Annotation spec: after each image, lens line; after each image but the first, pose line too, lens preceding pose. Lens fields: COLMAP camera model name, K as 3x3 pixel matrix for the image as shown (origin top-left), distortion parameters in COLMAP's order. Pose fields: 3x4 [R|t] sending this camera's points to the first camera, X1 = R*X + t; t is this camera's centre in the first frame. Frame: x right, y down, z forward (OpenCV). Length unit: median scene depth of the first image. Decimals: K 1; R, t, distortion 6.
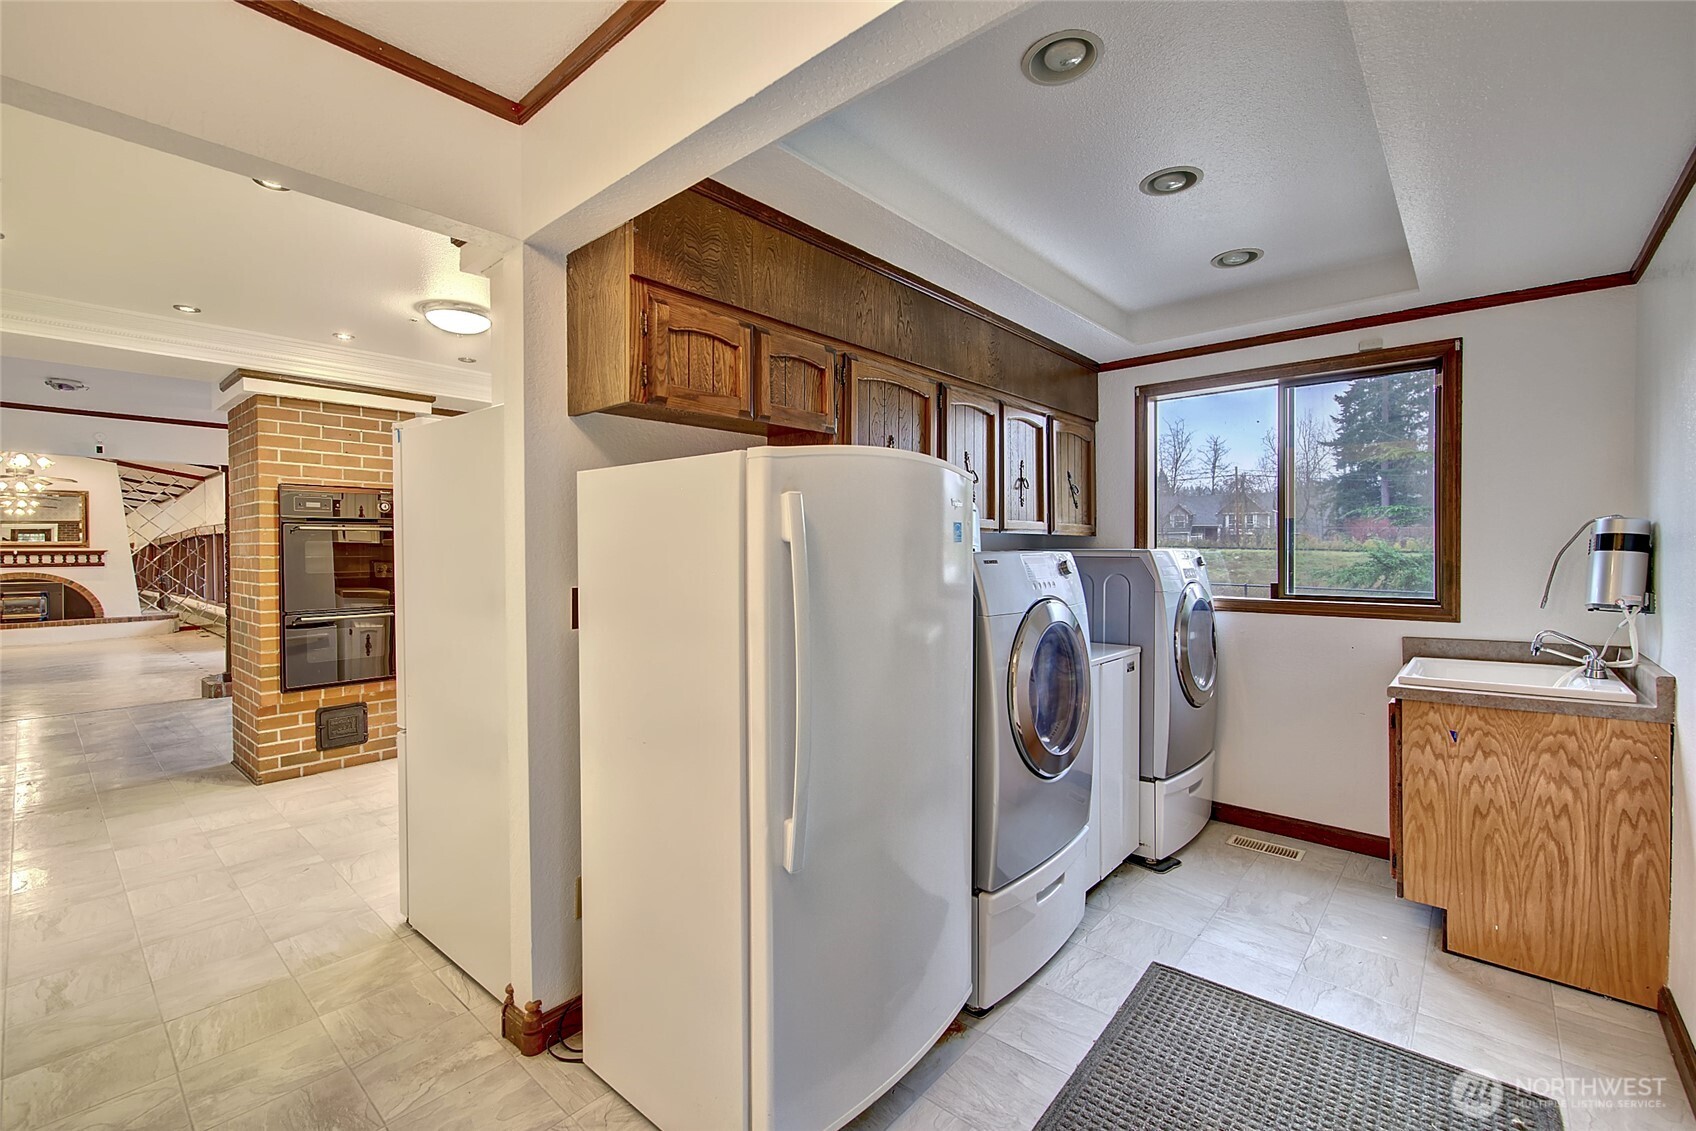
lens RADIAL K [[728.9, 0, 858.9], [0, 728.9, 558.1], [0, 0, 1]] dist [0.001546, -0.000101]
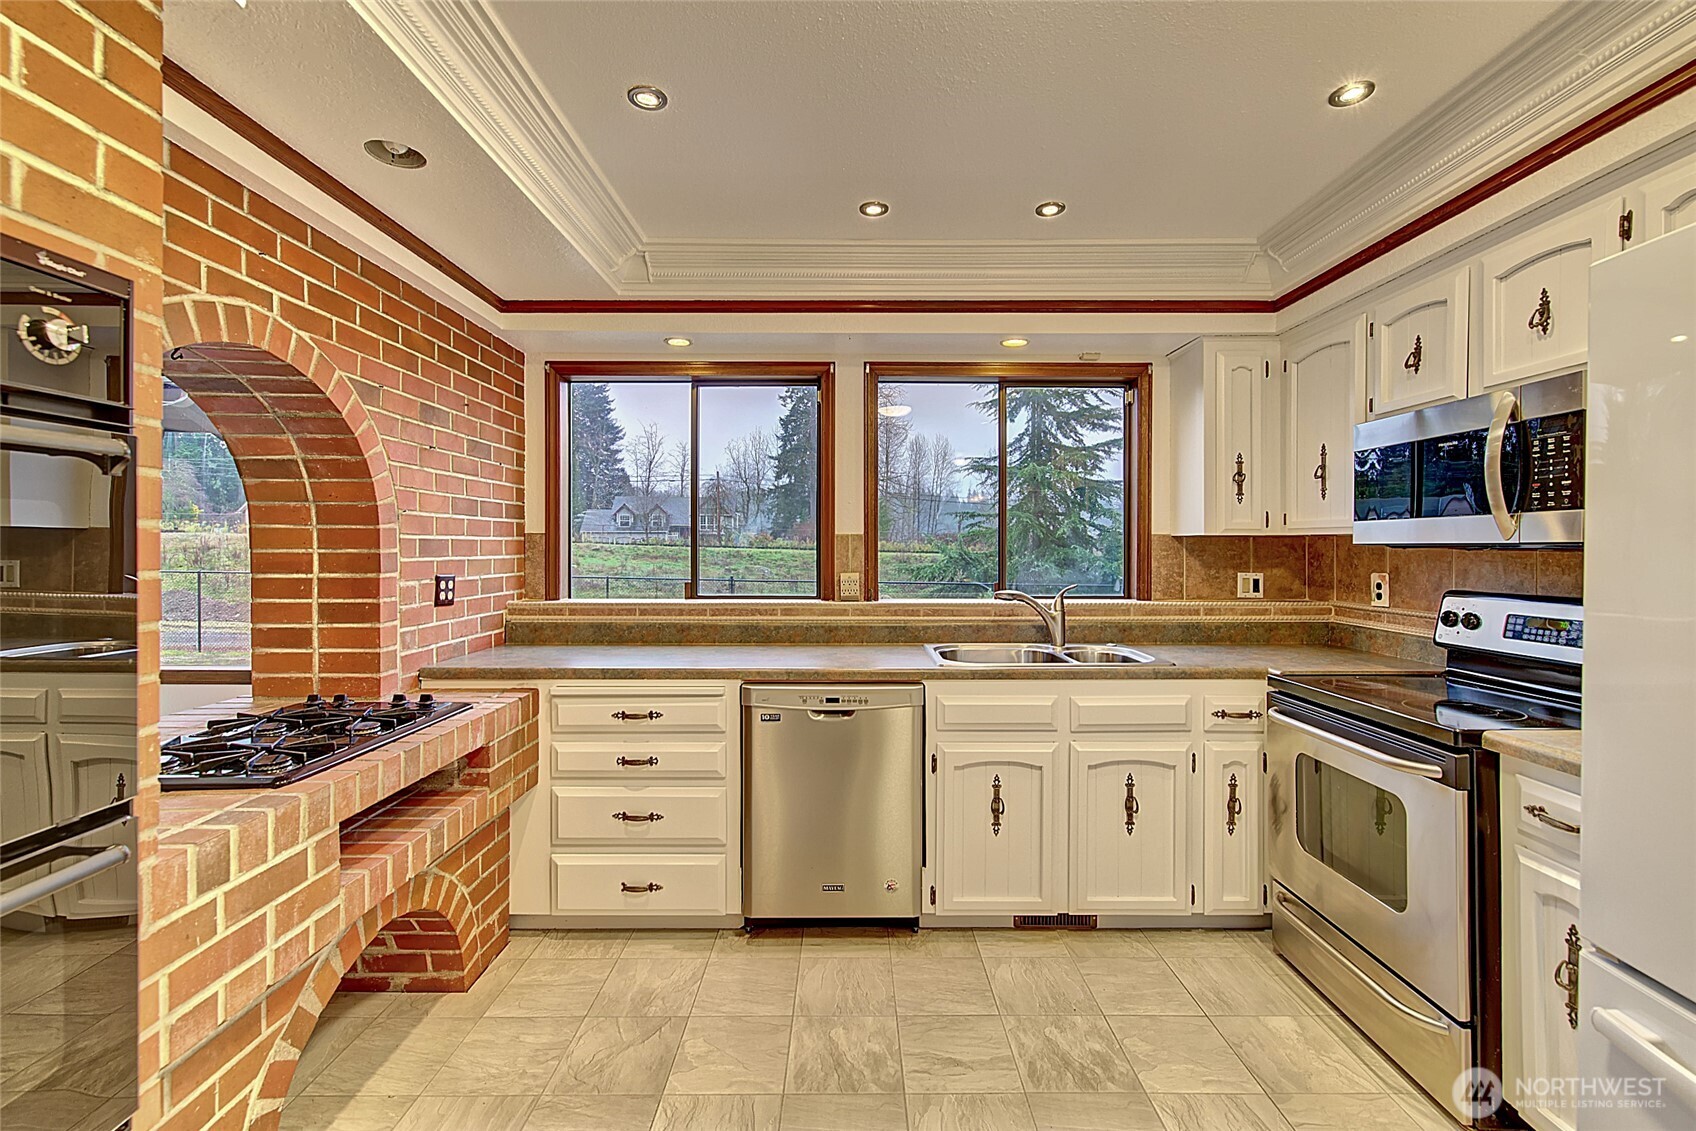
lens RADIAL K [[728.9, 0, 851.1], [0, 728.9, 548.2], [0, 0, 1]] dist [0.001546, -0.000101]
pose [[0.749691, 0.003152, 0.661780, -0.595258], [0.003783, 0.999952, -0.009048, -0.007972], [-0.661777, 0.009287, 0.749643, 0.673397]]
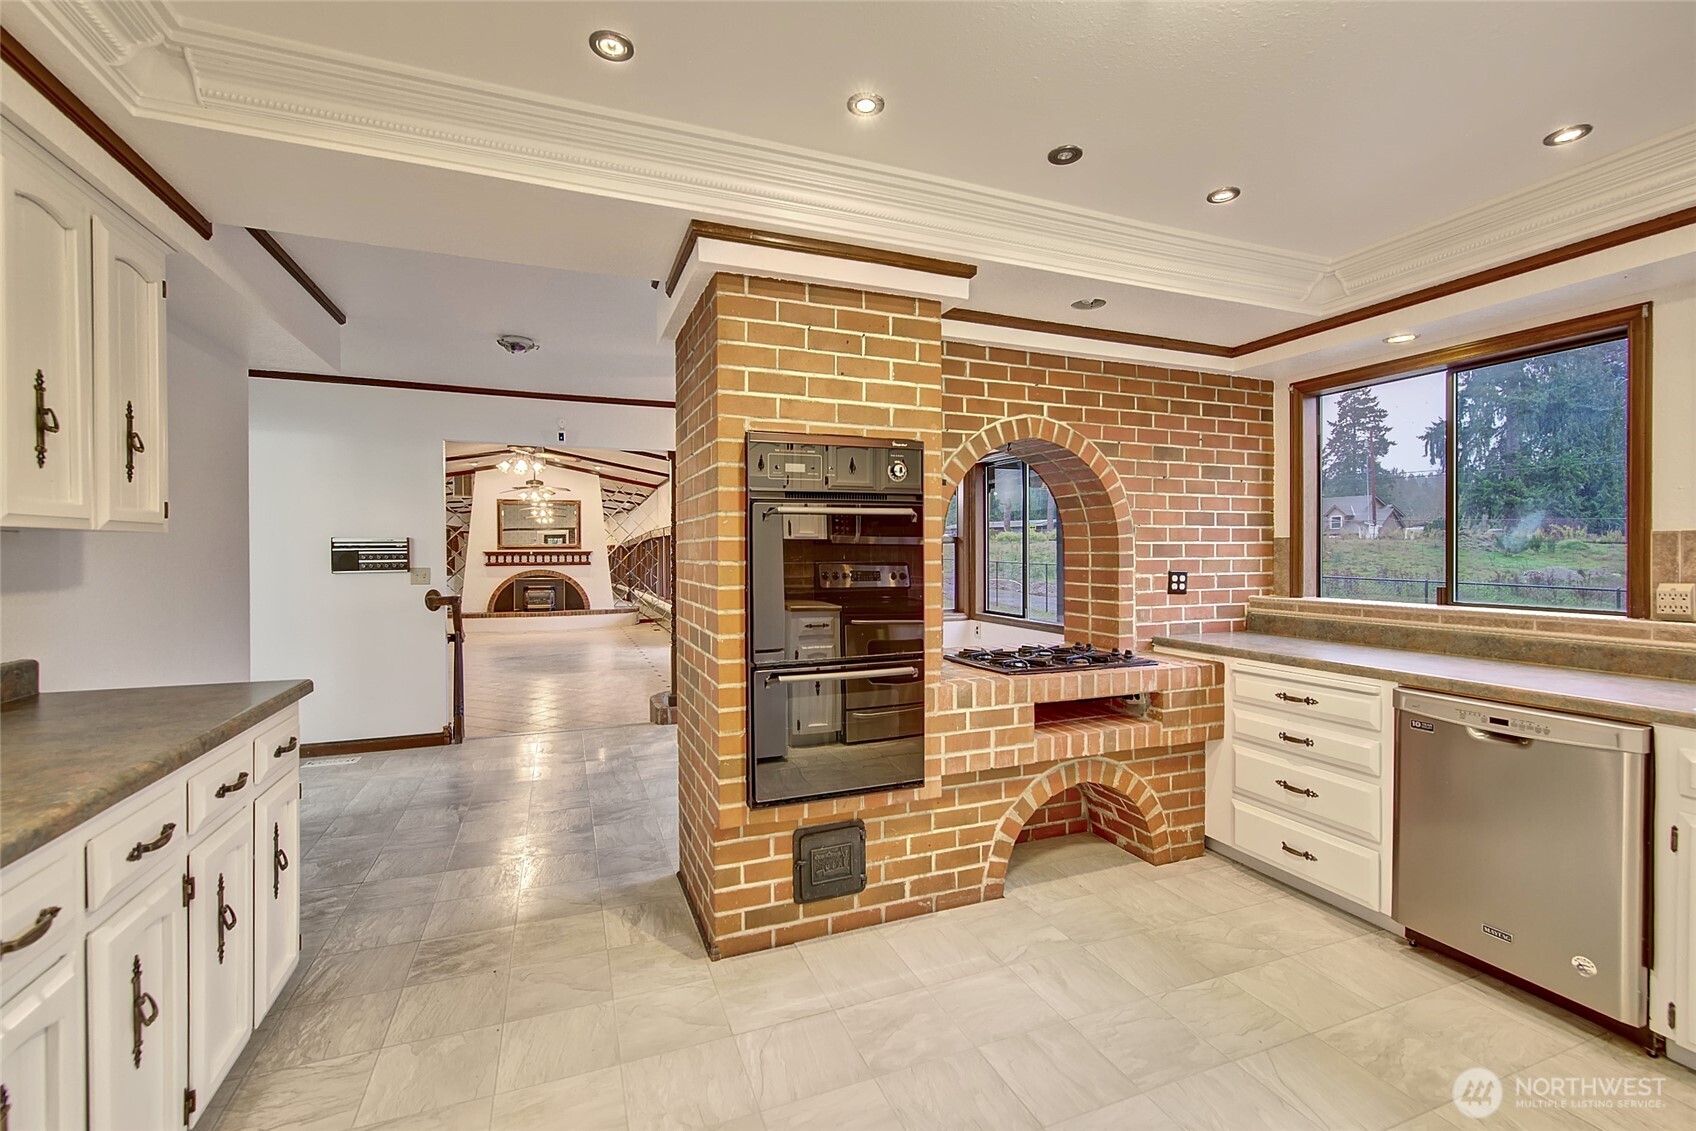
lens RADIAL K [[728.9, 0, 849.8], [0, 728.9, 561.2], [0, 0, 1]] dist [0.001546, -0.000101]
pose [[0.889157, 0.006503, -0.457556, -0.413340], [-0.005278, 0.999978, 0.003956, -0.004862], [0.457572, -0.001103, 0.889172, 0.476565]]
